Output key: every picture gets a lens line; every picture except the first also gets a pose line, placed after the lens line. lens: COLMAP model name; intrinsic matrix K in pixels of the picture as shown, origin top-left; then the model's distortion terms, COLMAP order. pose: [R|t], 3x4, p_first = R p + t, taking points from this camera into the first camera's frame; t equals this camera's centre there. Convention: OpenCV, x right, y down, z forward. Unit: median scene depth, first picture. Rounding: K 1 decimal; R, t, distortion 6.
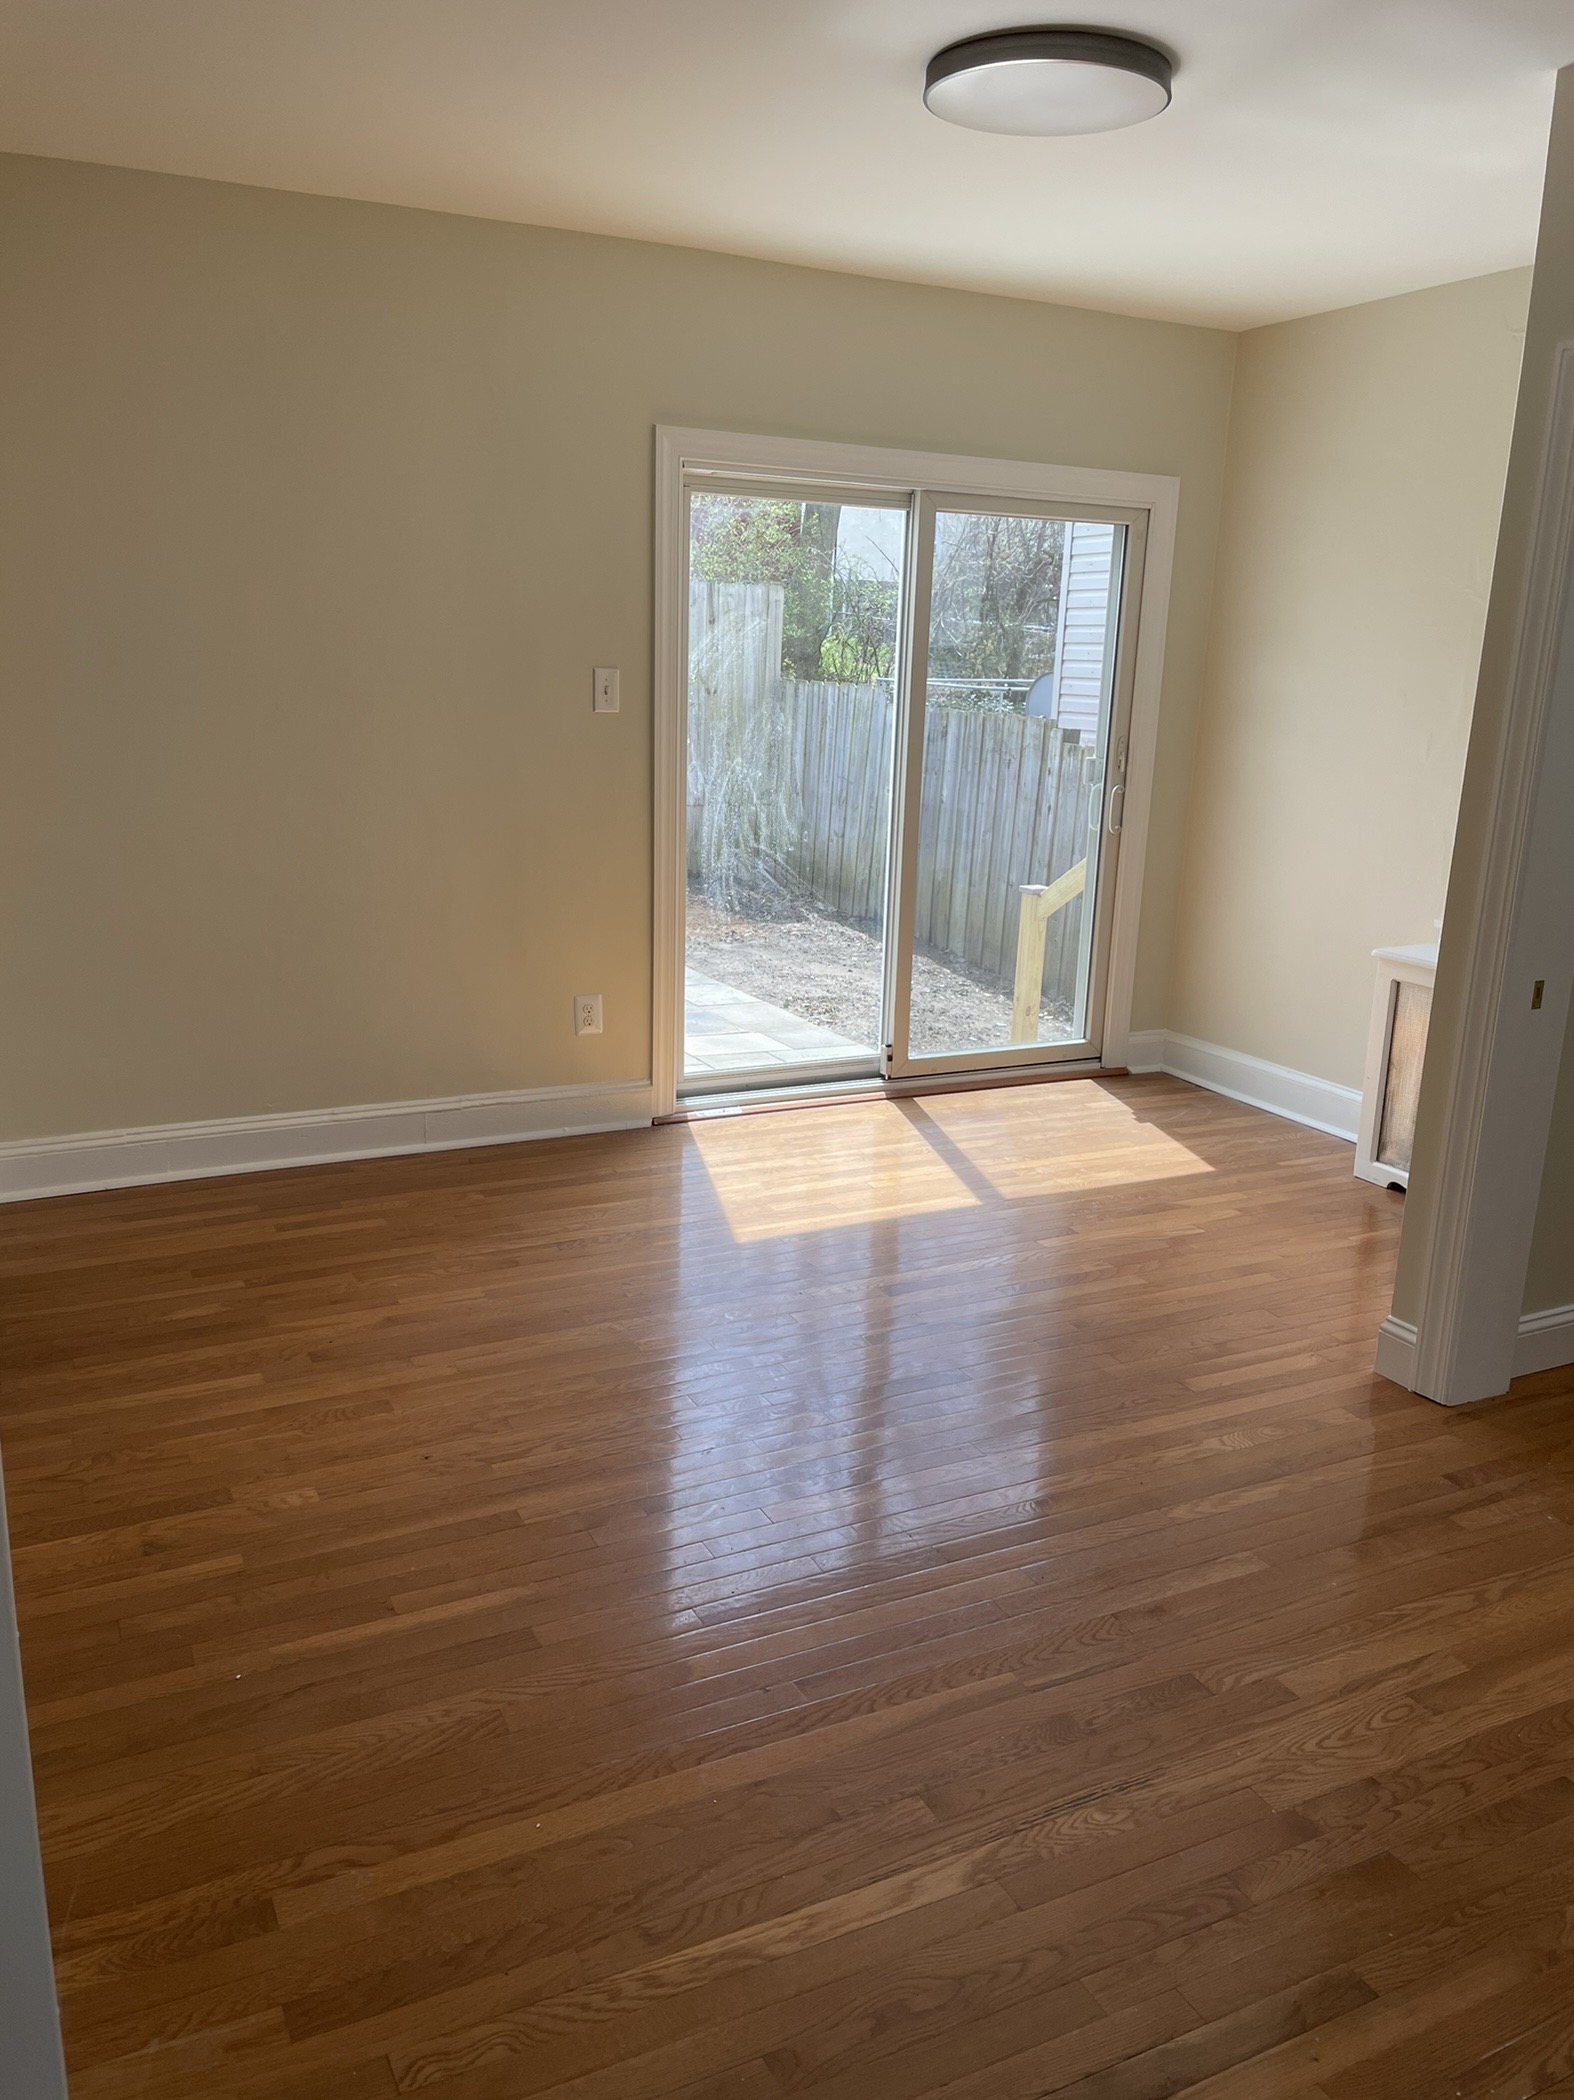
lens RADIAL K [[1590.3, 0, 755.2], [0, 1590.3, 1041.3], [0, 0, 1]] dist [0.077397, -0.110635]
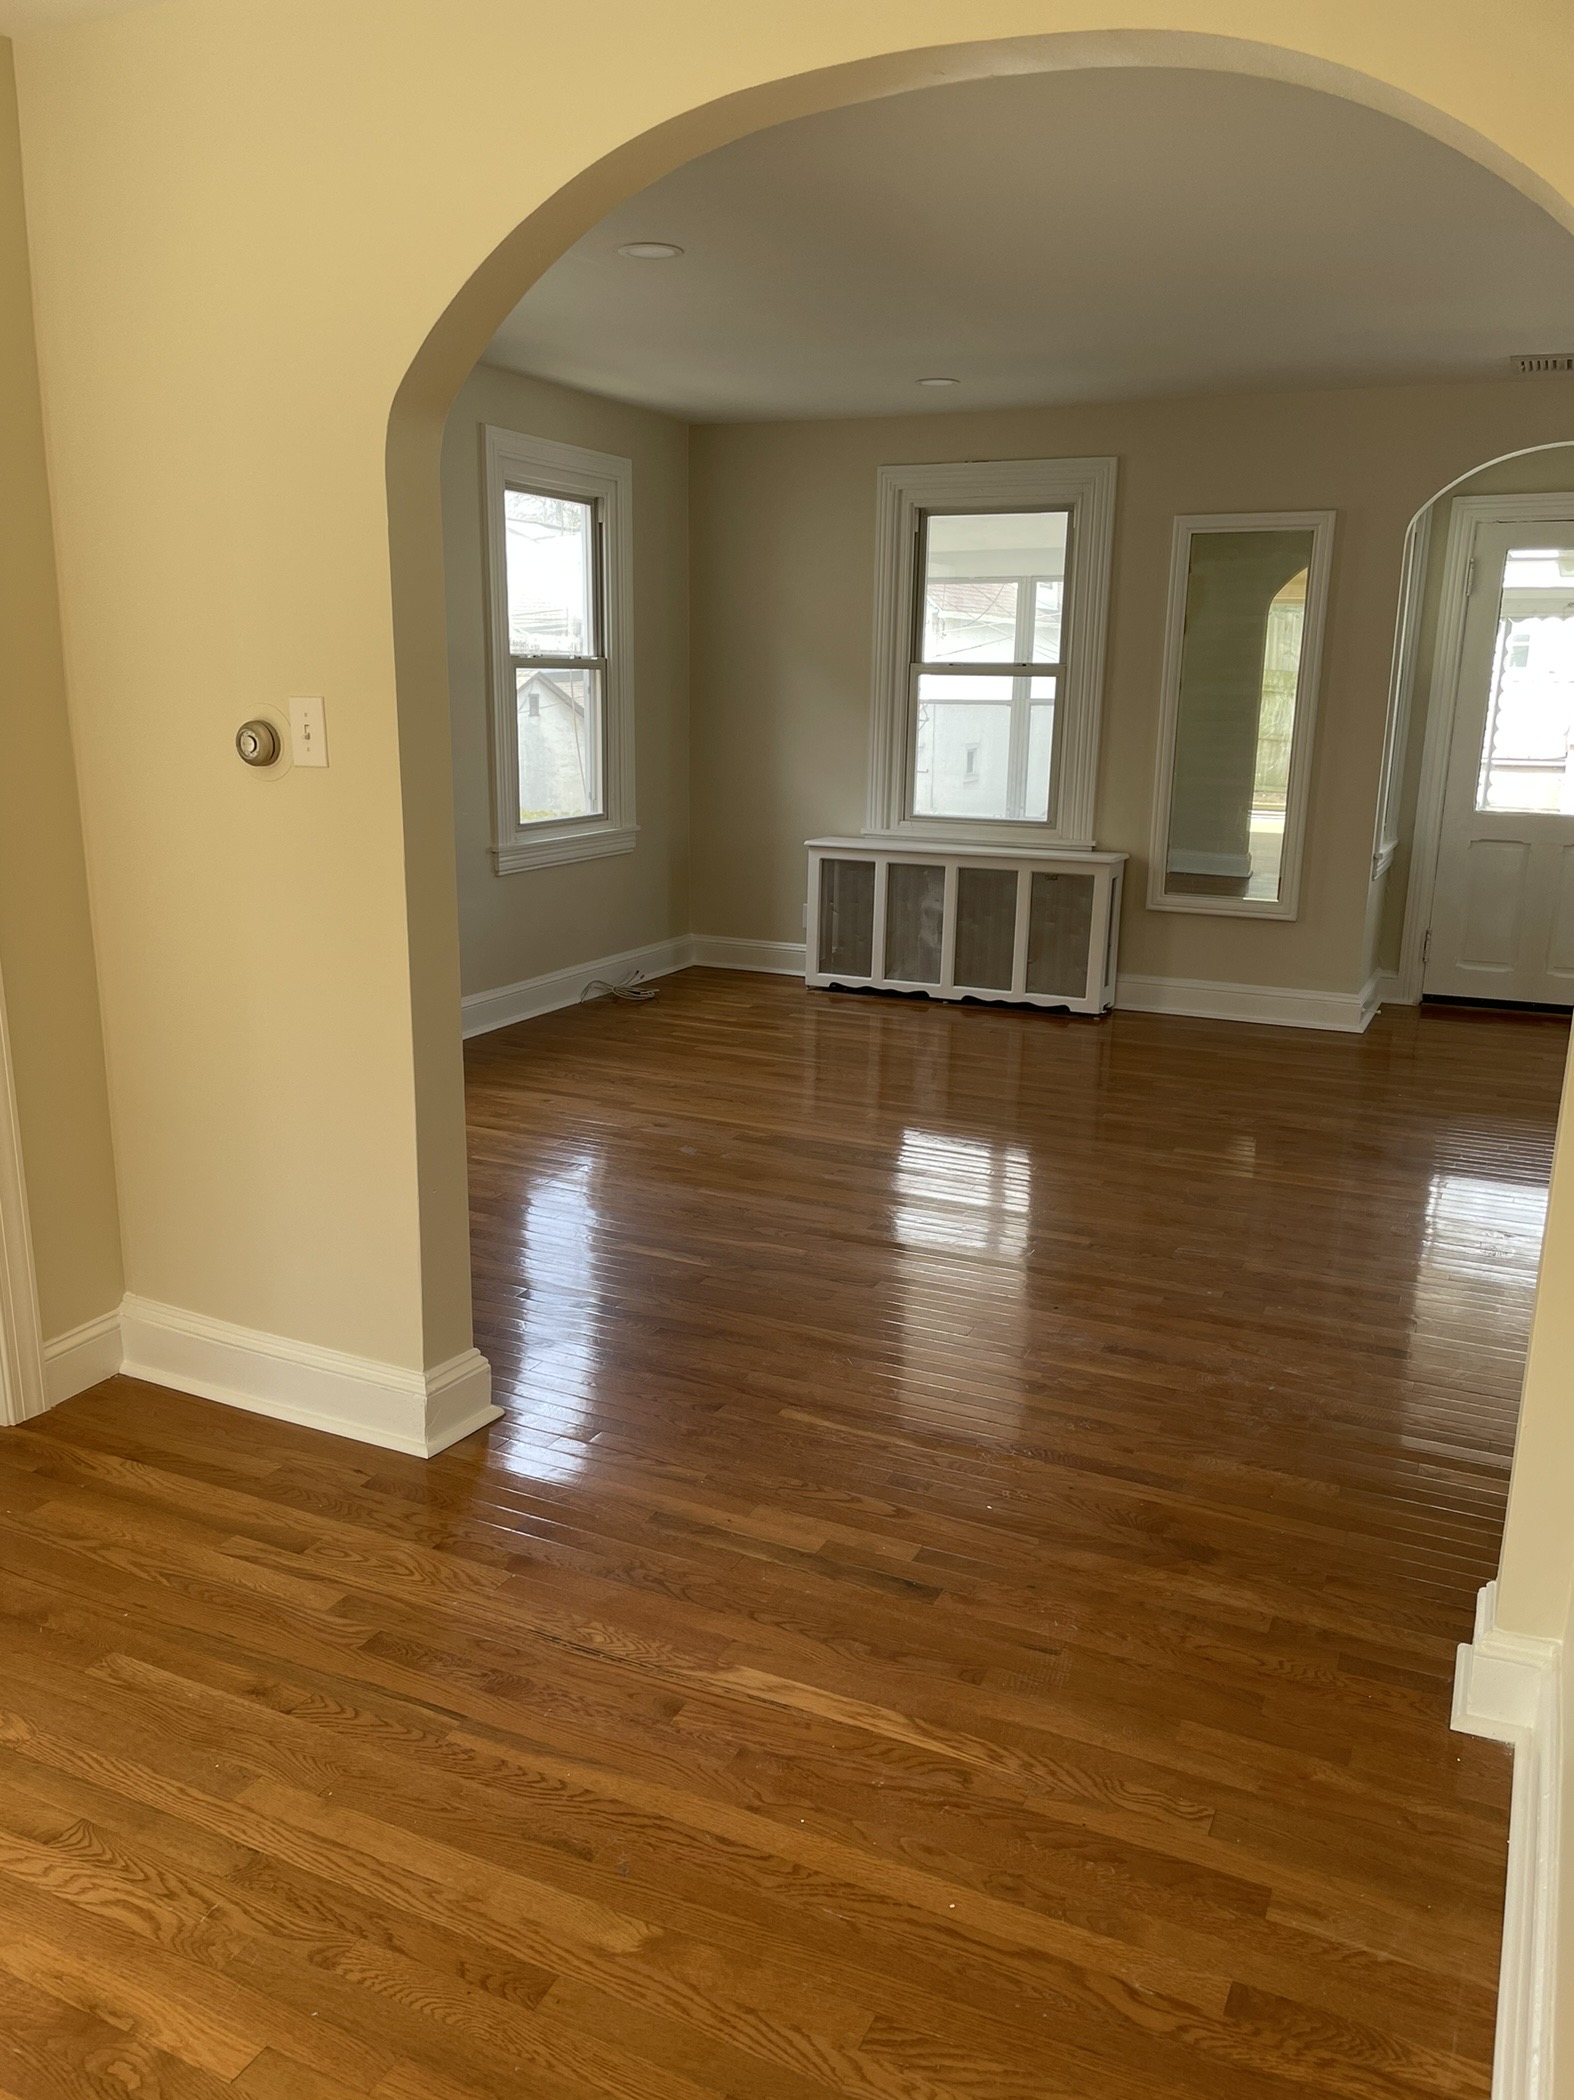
lens RADIAL K [[1590.3, 0, 779.4], [0, 1590.3, 1082.0], [0, 0, 1]] dist [0.077397, -0.110635]
pose [[-0.623030, -0.232475, 0.746853, -0.575851], [0.153921, 0.899707, 0.408456, -0.306818], [-0.766904, 0.369437, -0.524761, 1.202568]]
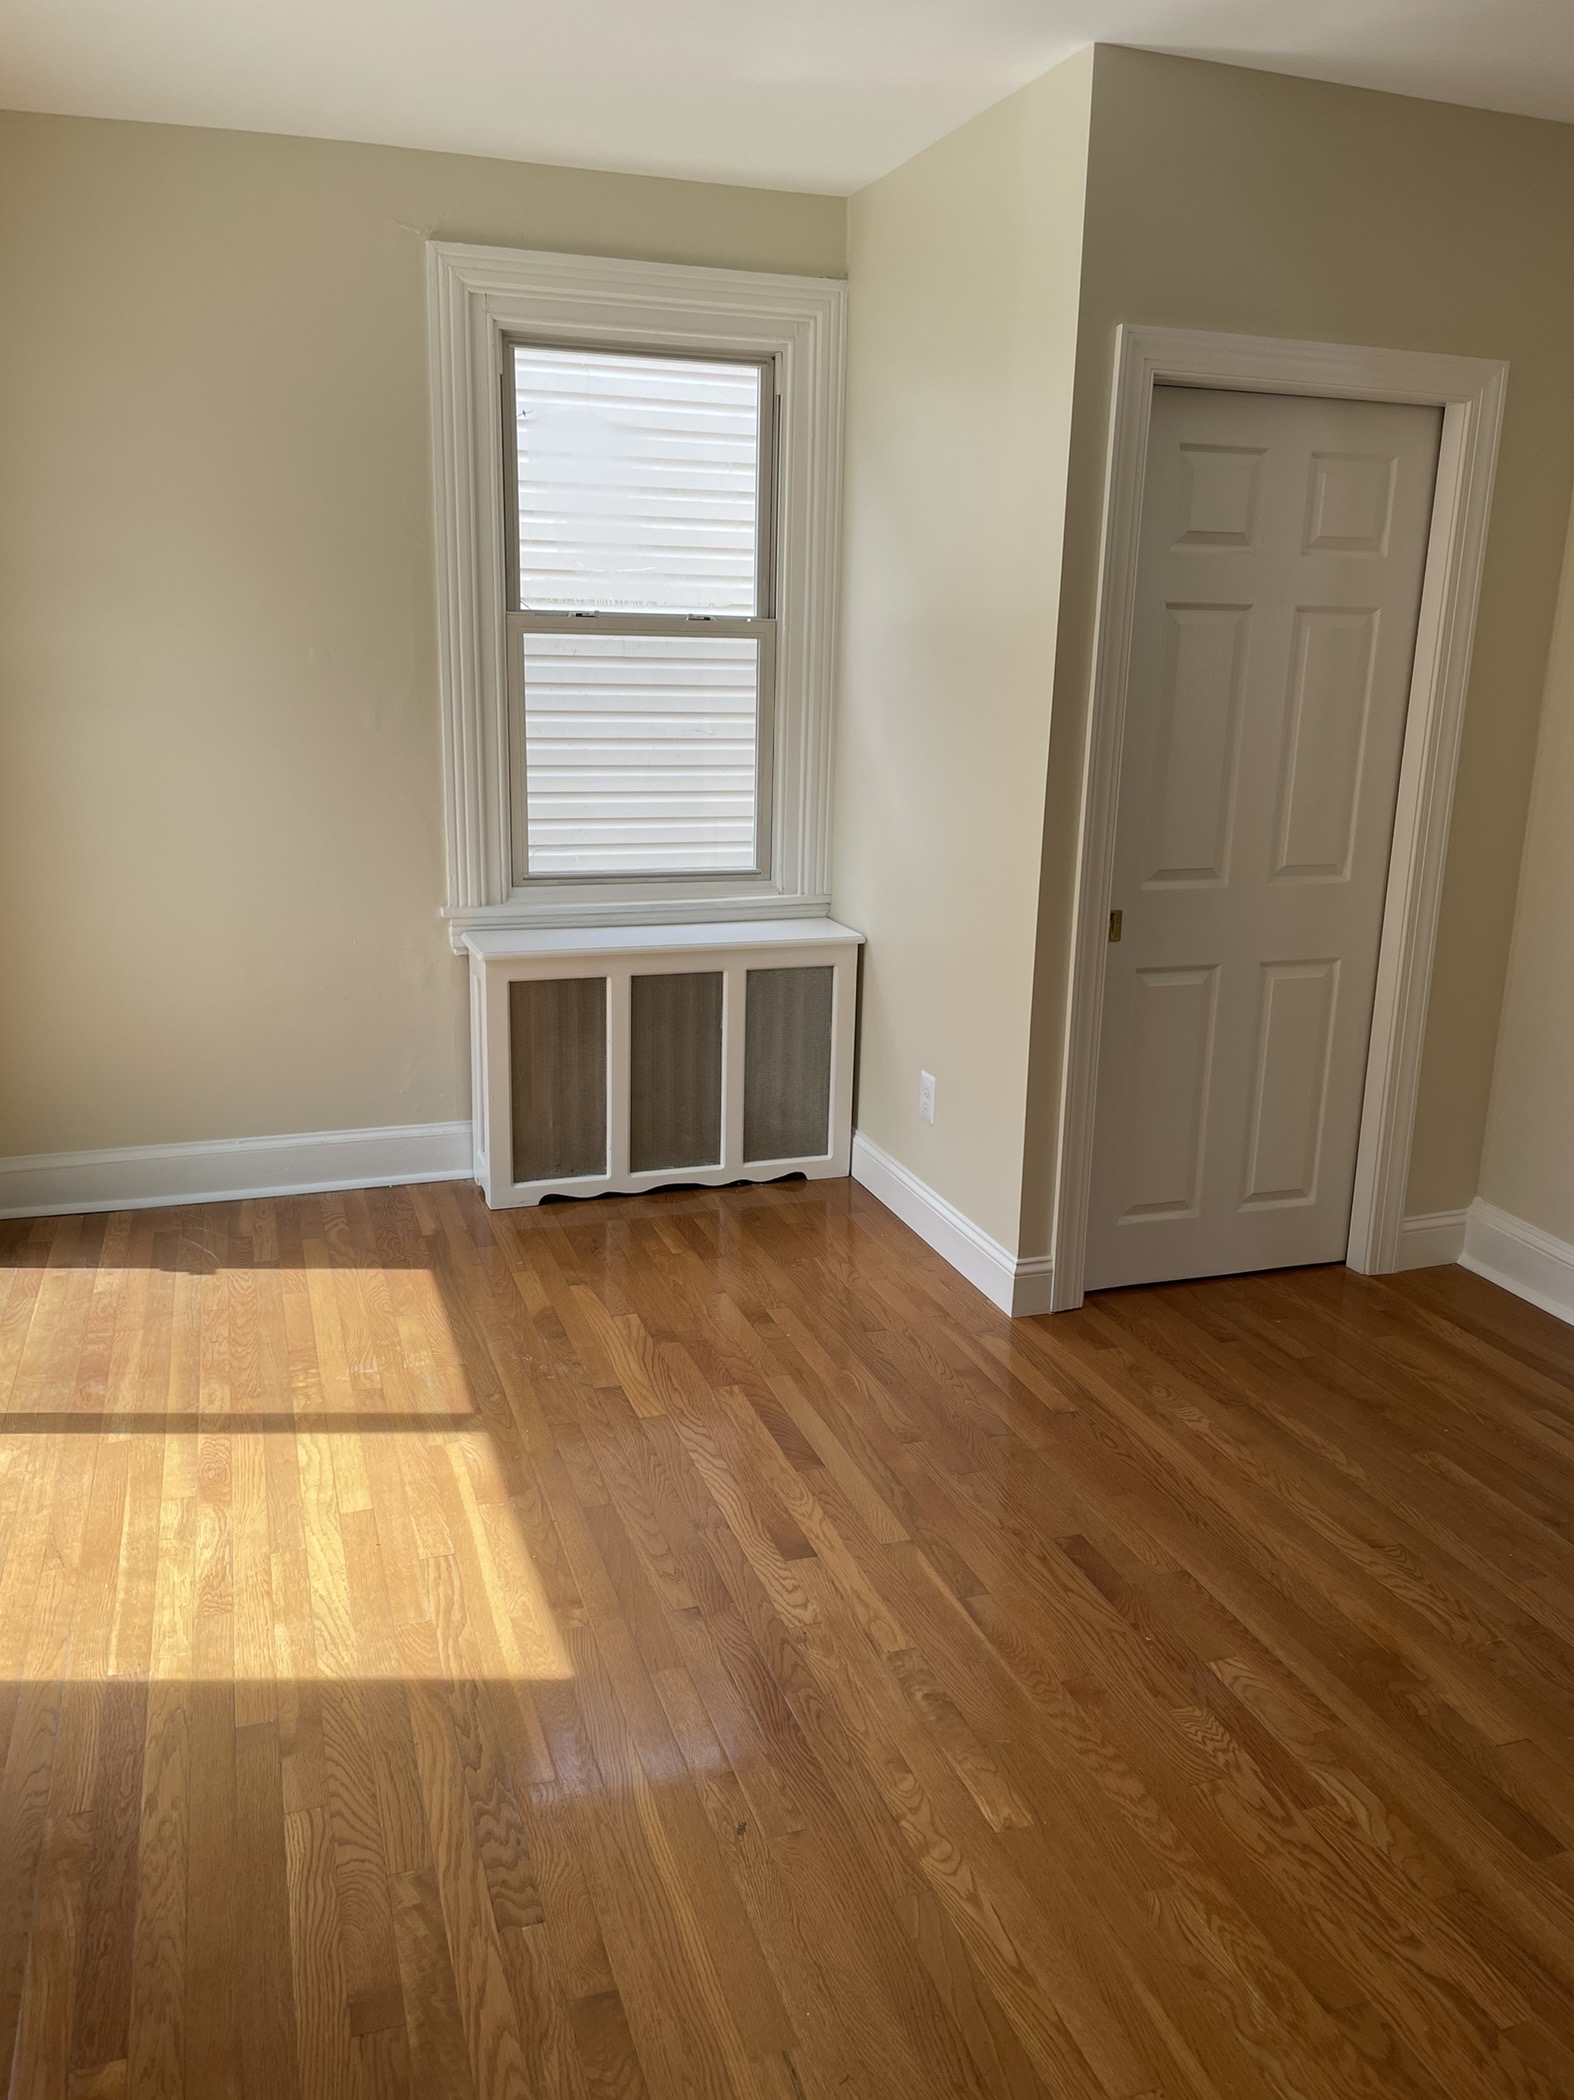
lens RADIAL K [[1590.3, 0, 771.3], [0, 1590.3, 1082.9], [0, 0, 1]] dist [0.077397, -0.110635]
pose [[0.127054, -0.290412, 0.948429, -0.812277], [0.220328, 0.940554, 0.258485, -0.341066], [-0.967116, 0.176124, 0.183487, 1.344200]]
